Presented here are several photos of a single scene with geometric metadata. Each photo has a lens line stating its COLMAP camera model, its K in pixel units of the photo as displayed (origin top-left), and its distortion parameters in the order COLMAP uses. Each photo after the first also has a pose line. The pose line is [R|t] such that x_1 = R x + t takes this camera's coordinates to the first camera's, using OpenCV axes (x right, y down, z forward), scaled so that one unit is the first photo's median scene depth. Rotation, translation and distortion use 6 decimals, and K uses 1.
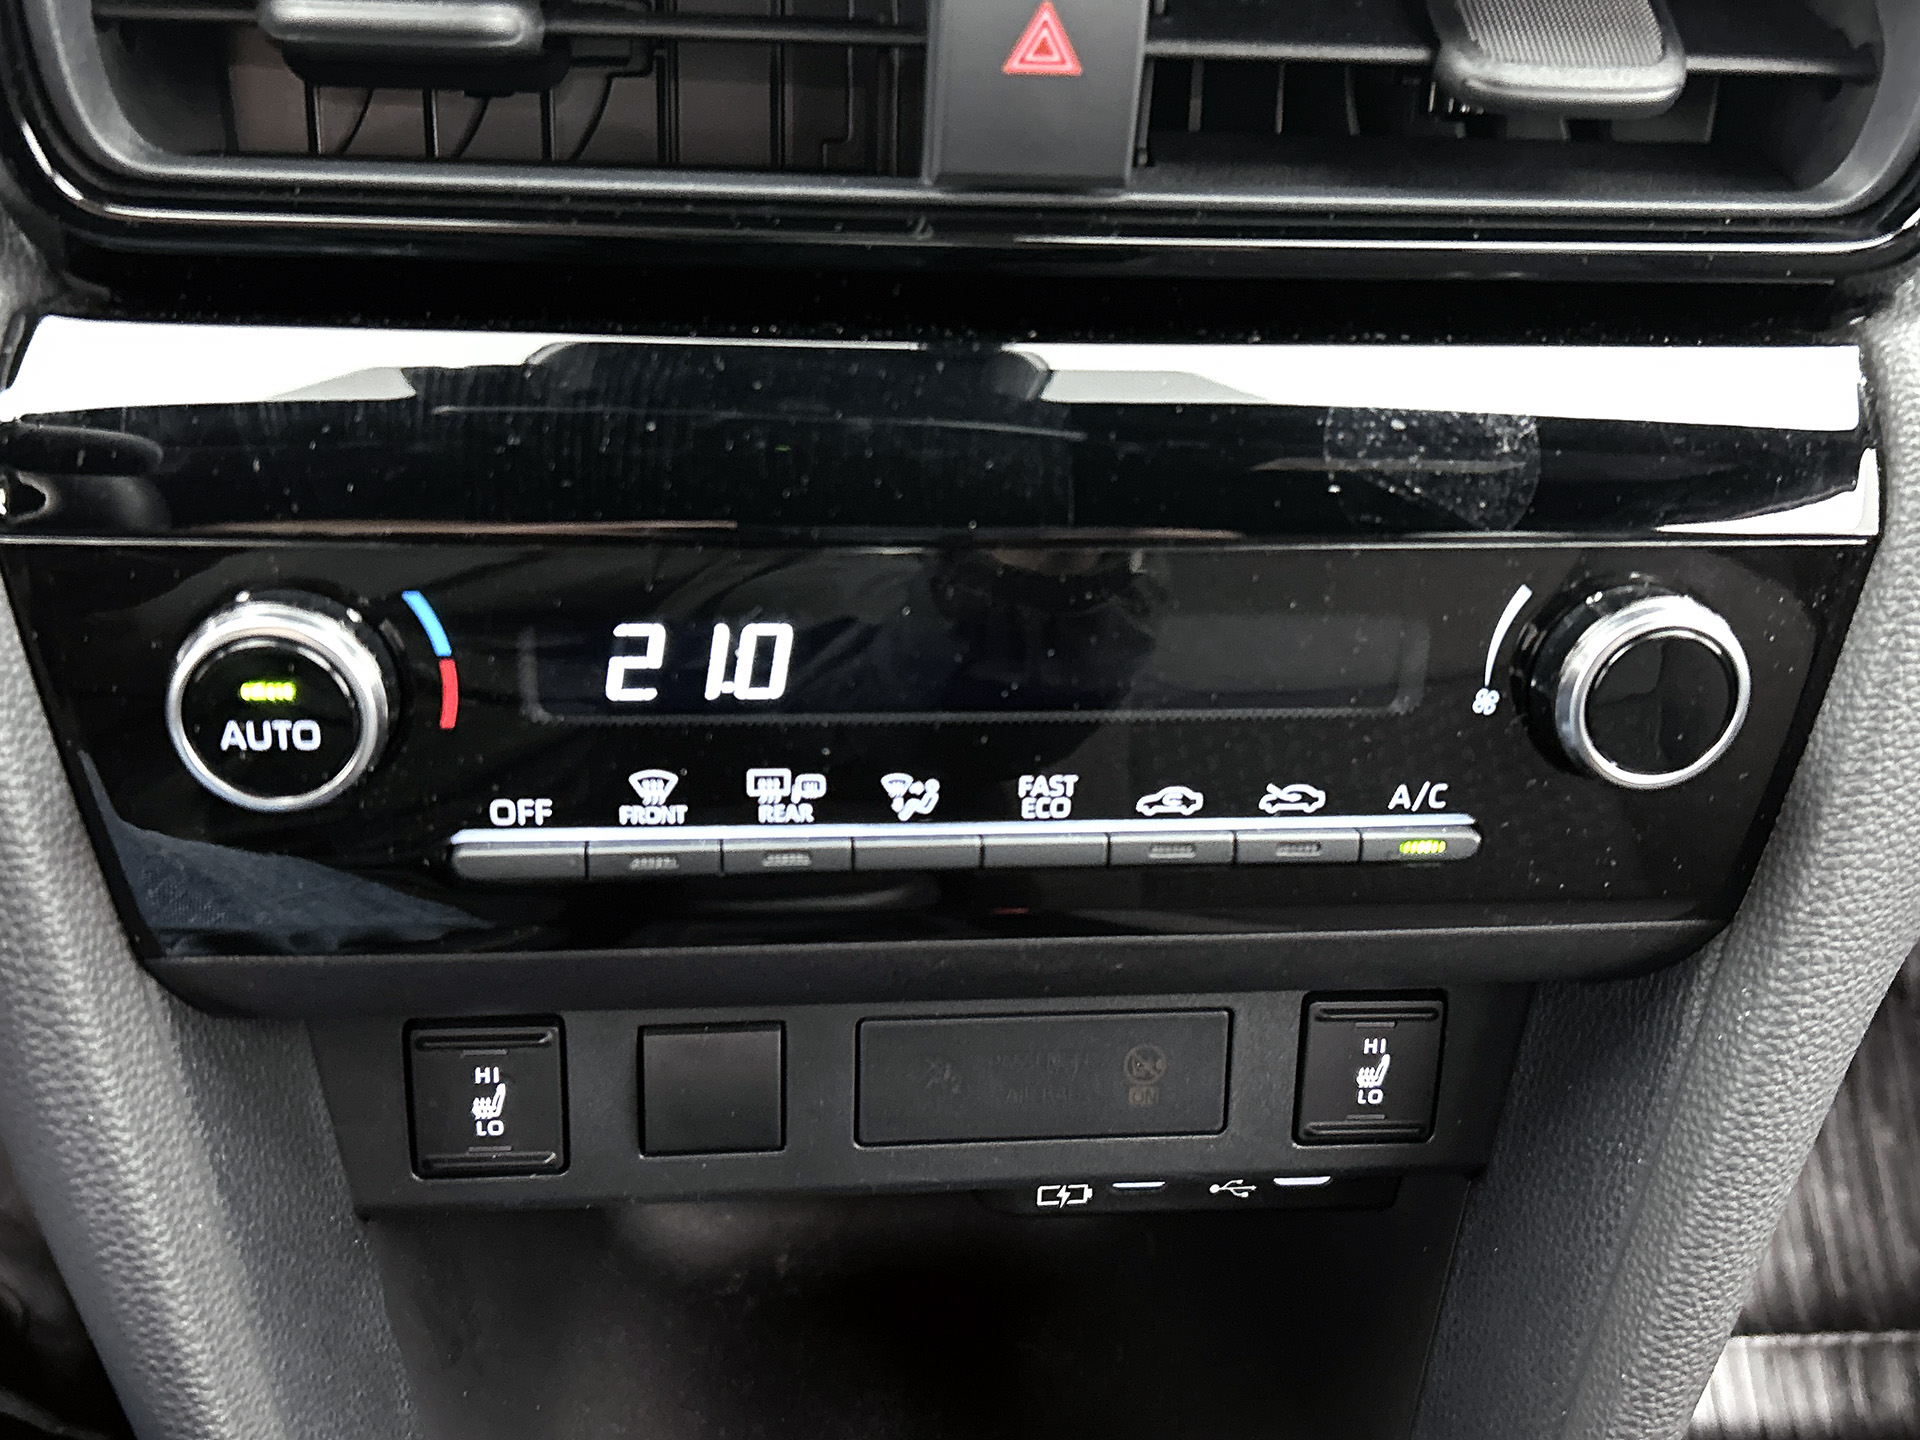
lens RADIAL K [[1931.0, 0, 960.0], [0, 1931.0, 720.0], [0, 0, 1]] dist [0.133776, -0.401266]
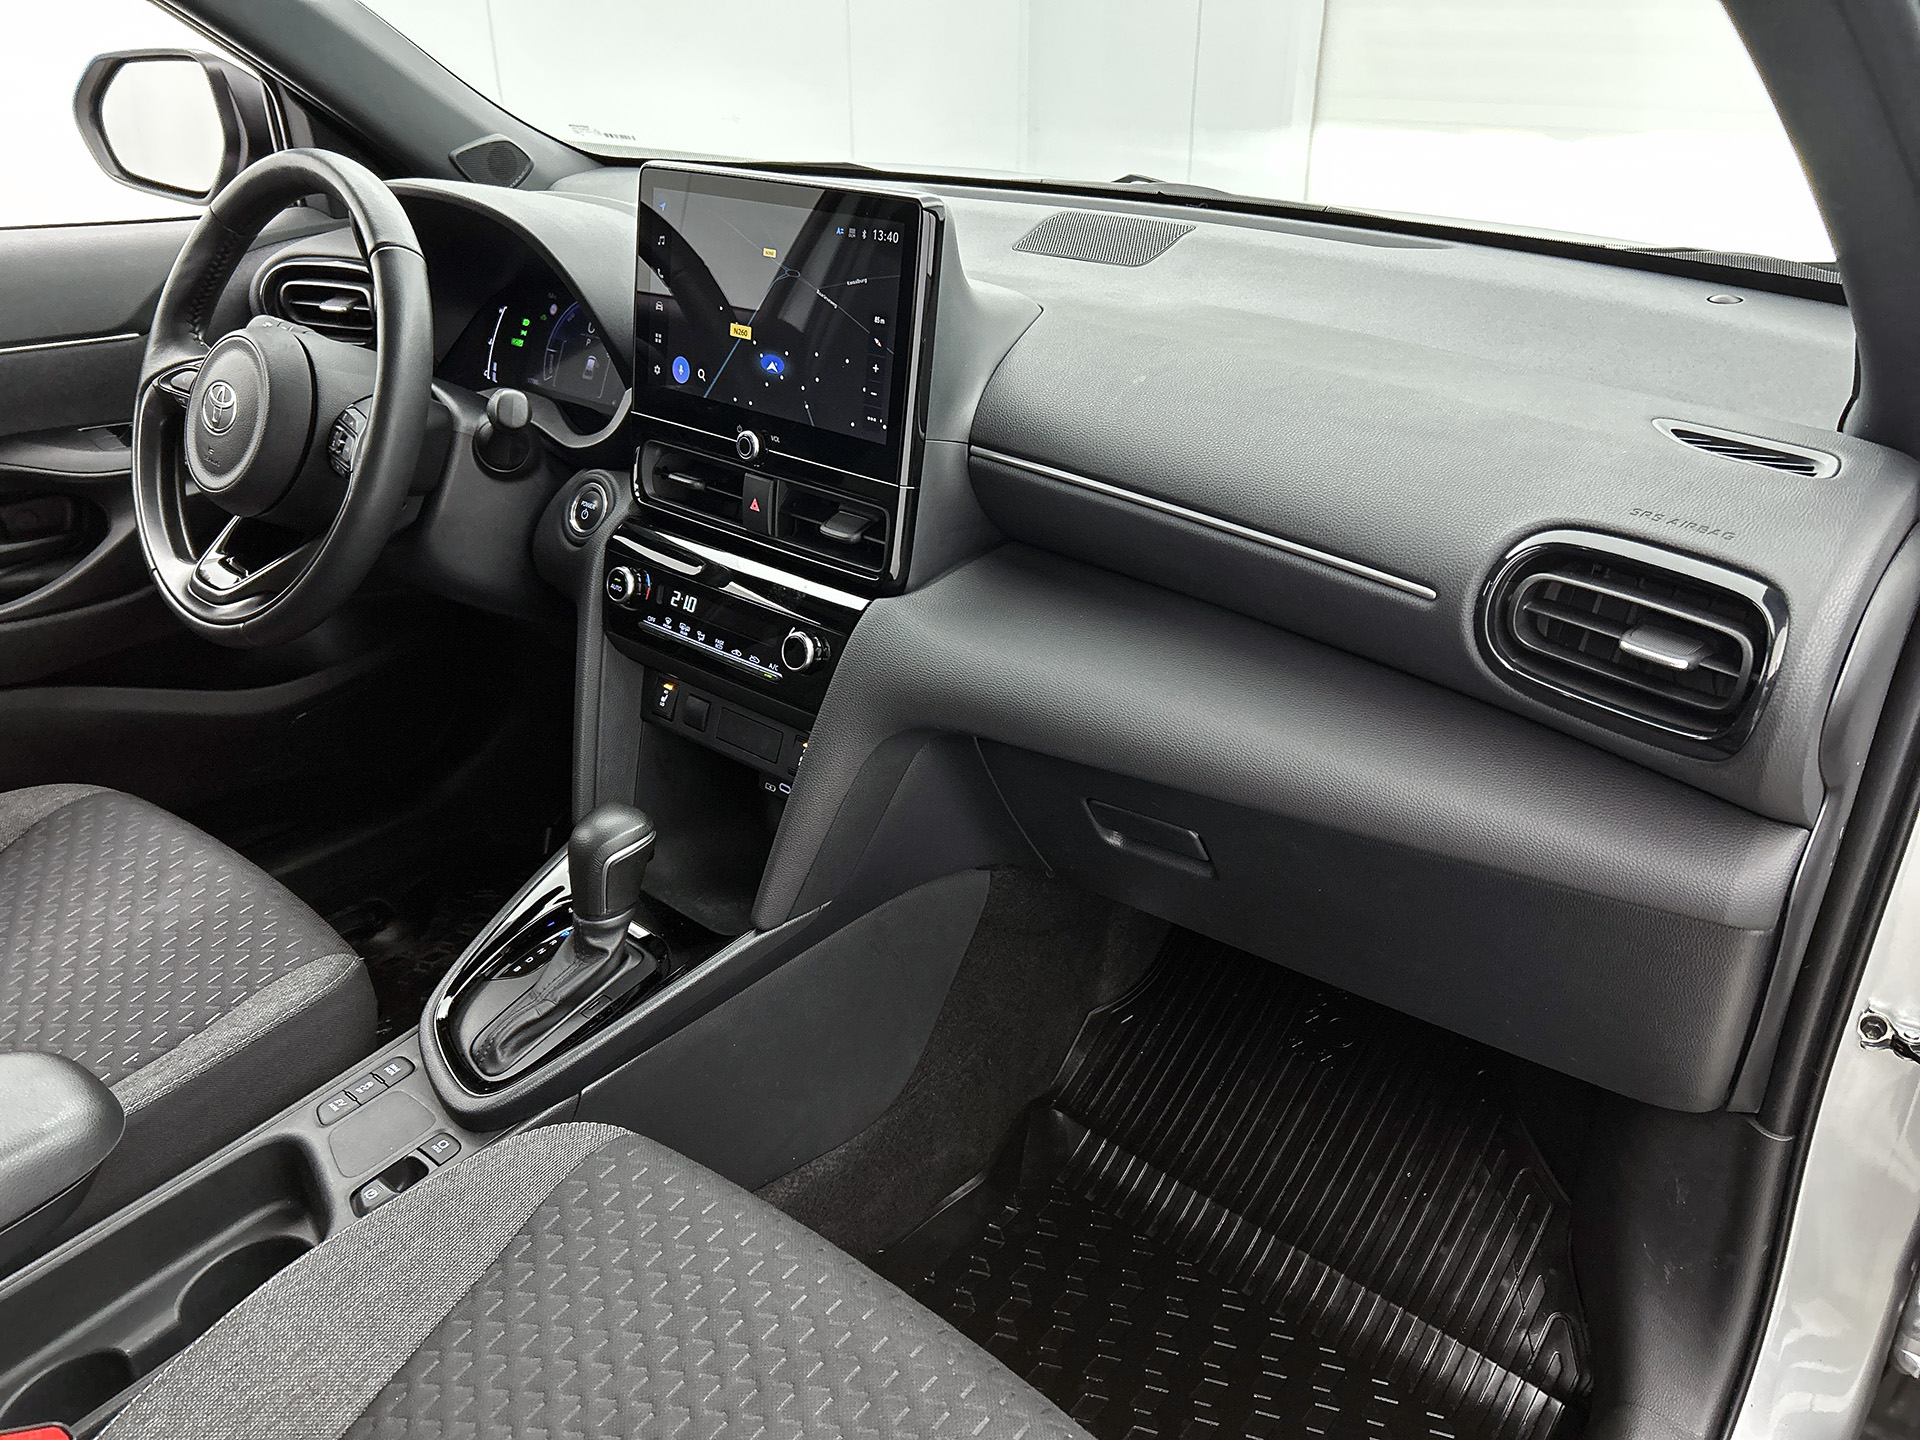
lens RADIAL K [[1407.4, 0, 957.7], [0, 1407.4, 779.9], [0, 0, 1]] dist [0.027177, -0.004103]
pose [[0.713200, 0.298051, -0.634438, 2.787348], [-0.411984, 0.910503, -0.035387, 0.225008], [0.567111, 0.286617, 0.772163, -1.312593]]
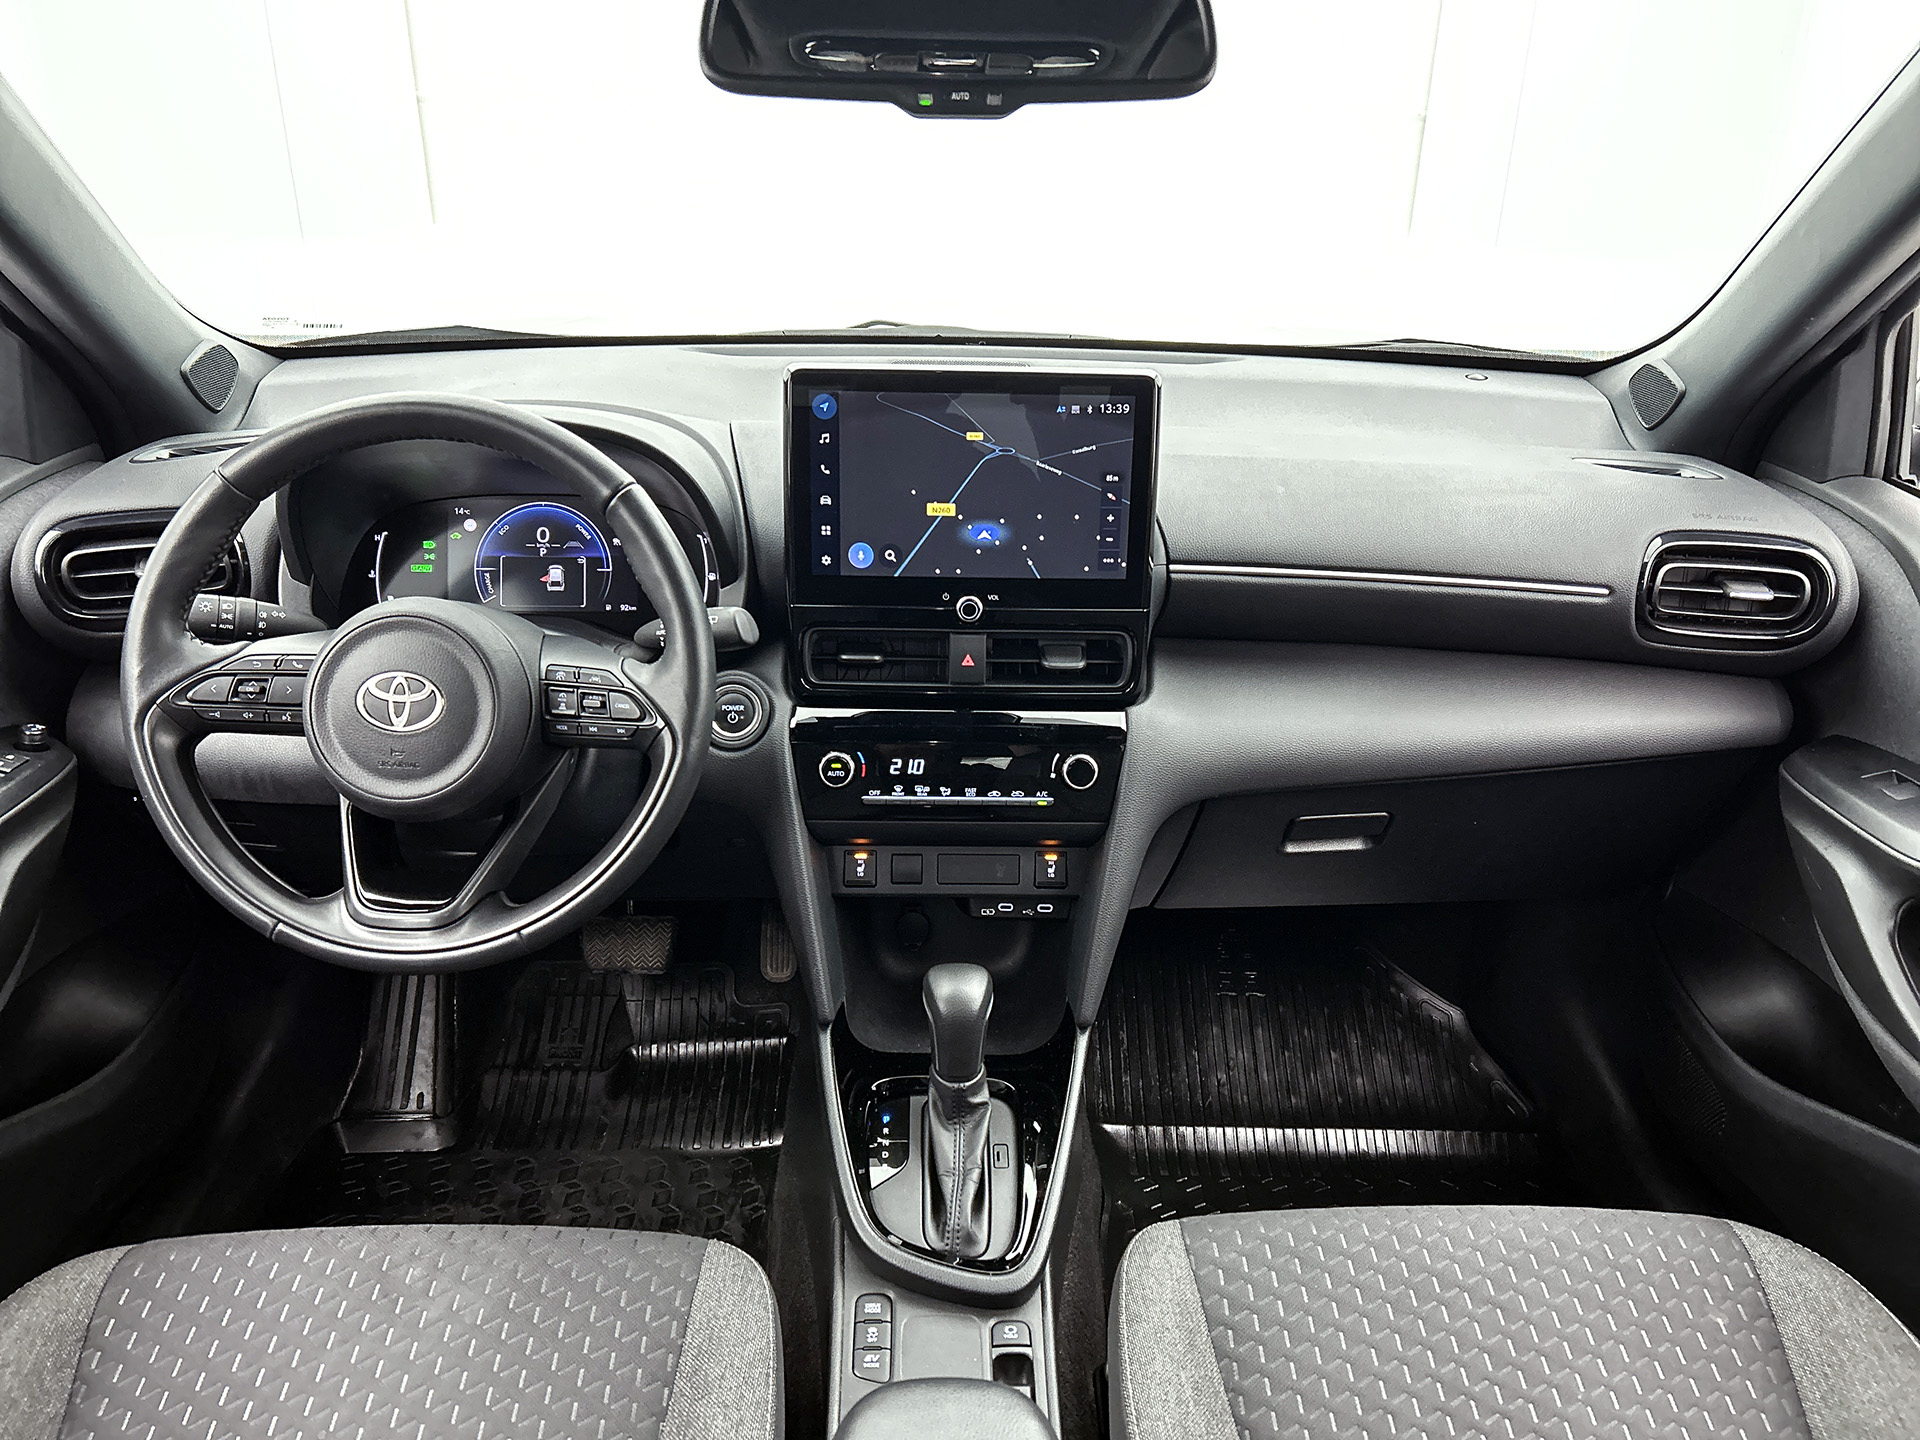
lens RADIAL K [[1460.8, 0, 962.0], [0, 1460.8, 765.3], [0, 0, 1]] dist [0.080035, -0.094573]
pose [[0.997373, -0.006482, -0.072143, 0.302442], [-0.010423, 0.972778, -0.231504, 0.872182], [0.071680, 0.231648, 0.970155, -2.847548]]
